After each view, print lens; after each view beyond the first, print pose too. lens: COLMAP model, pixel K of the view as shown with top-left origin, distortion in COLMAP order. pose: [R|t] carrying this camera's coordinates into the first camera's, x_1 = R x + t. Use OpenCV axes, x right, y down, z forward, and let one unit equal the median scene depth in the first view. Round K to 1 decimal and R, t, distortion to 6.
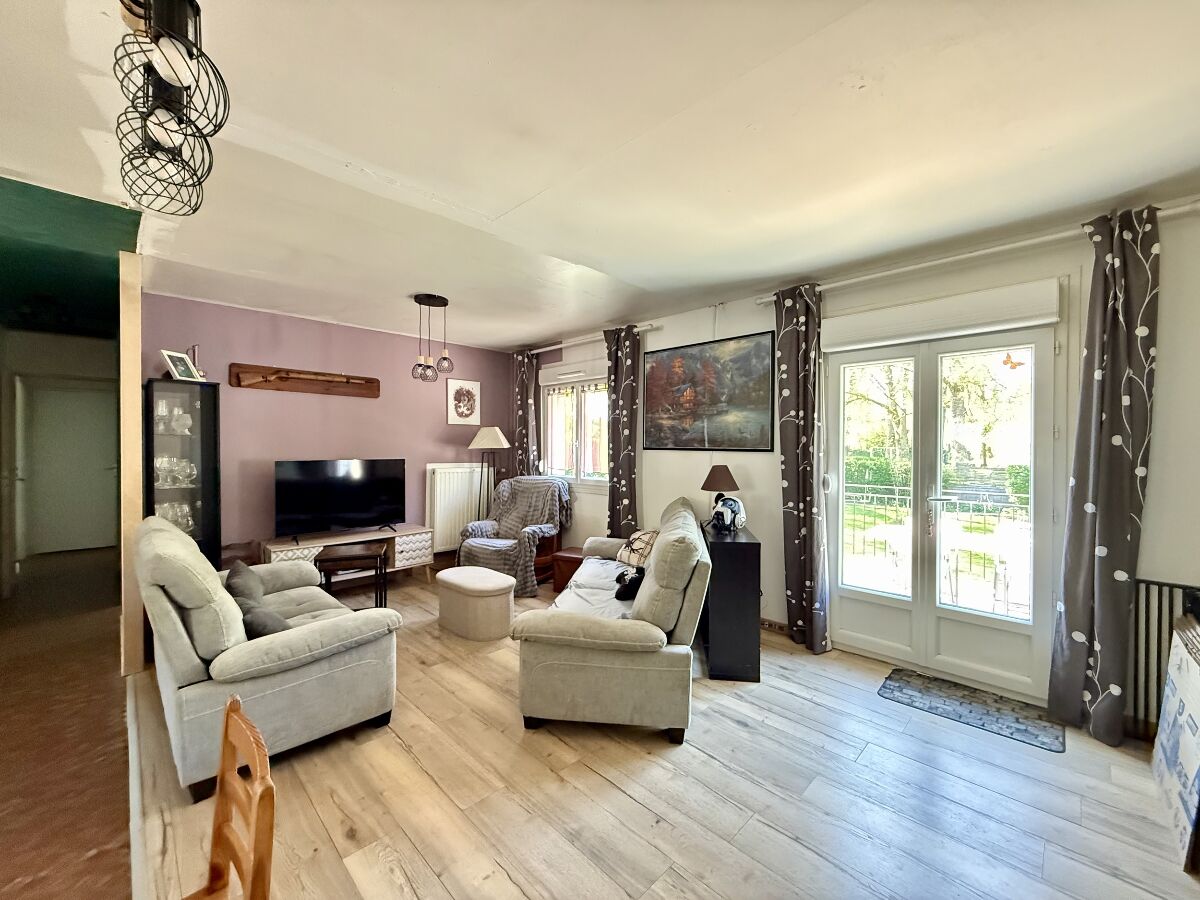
lens RADIAL K [[479.3, 0, 600.8], [0, 479.3, 448.4], [0, 0, 1]] dist [-0.000600, -0.000261]
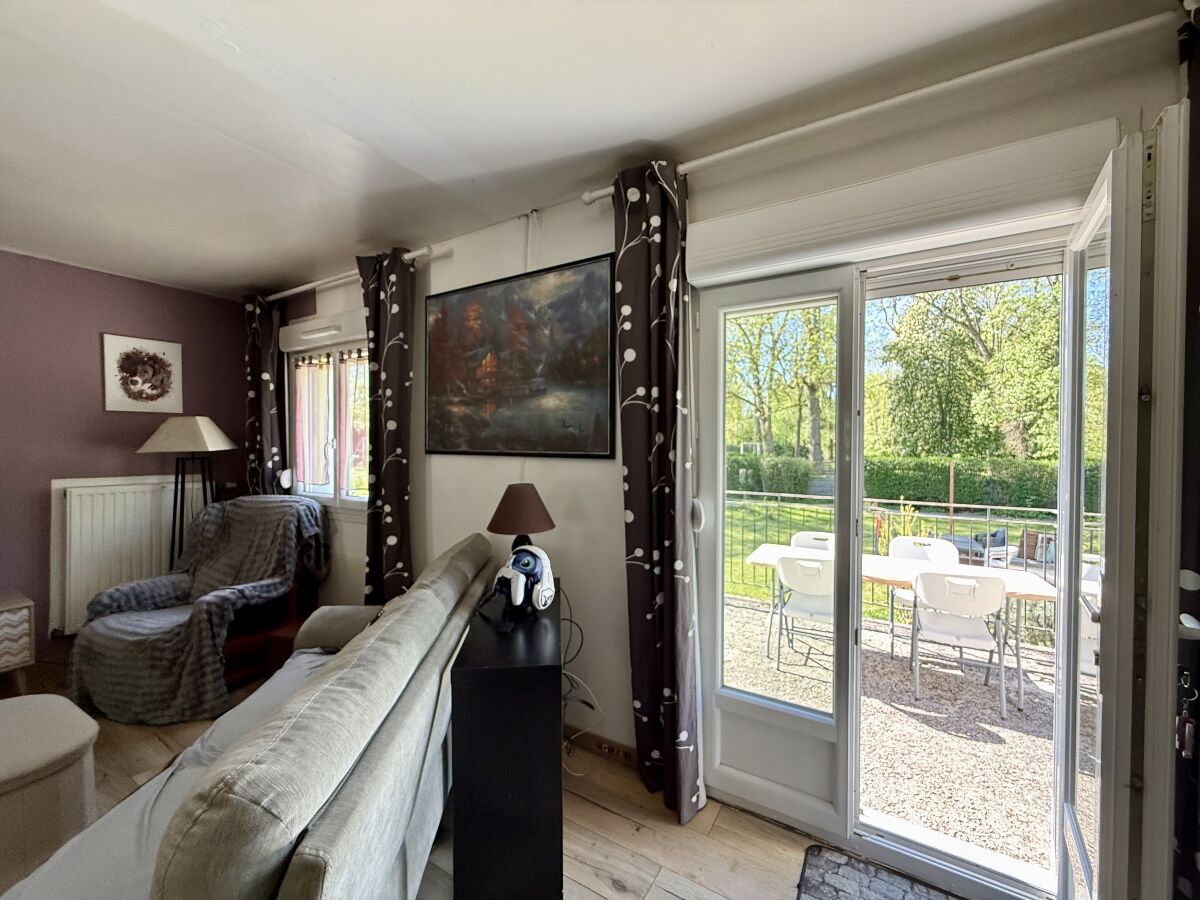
lens RADIAL K [[479.3, 0, 603.5], [0, 479.3, 447.2], [0, 0, 1]] dist [-0.000600, -0.000261]
pose [[0.972152, -0.005593, 0.234284, 0.176585], [0.004237, 0.999971, 0.006288, -0.009138], [-0.234313, -0.005120, 0.972148, 0.362921]]
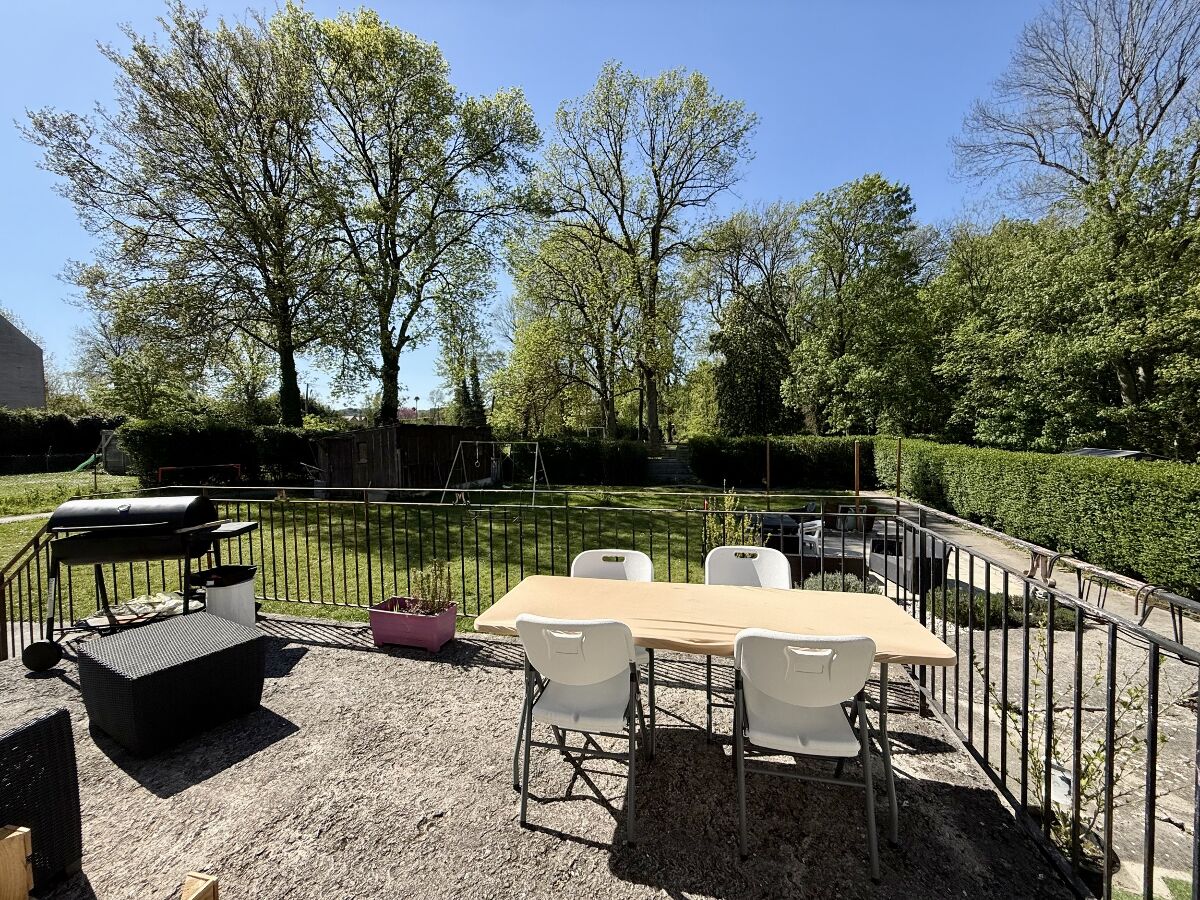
lens RADIAL K [[479.3, 0, 601.2], [0, 479.3, 447.5], [0, 0, 1]] dist [-0.000600, -0.000261]
pose [[0.859355, -0.043020, 0.509567, 0.328498], [0.026799, 0.998875, 0.039134, 0.000330], [-0.510677, -0.019974, 0.859540, 0.504892]]
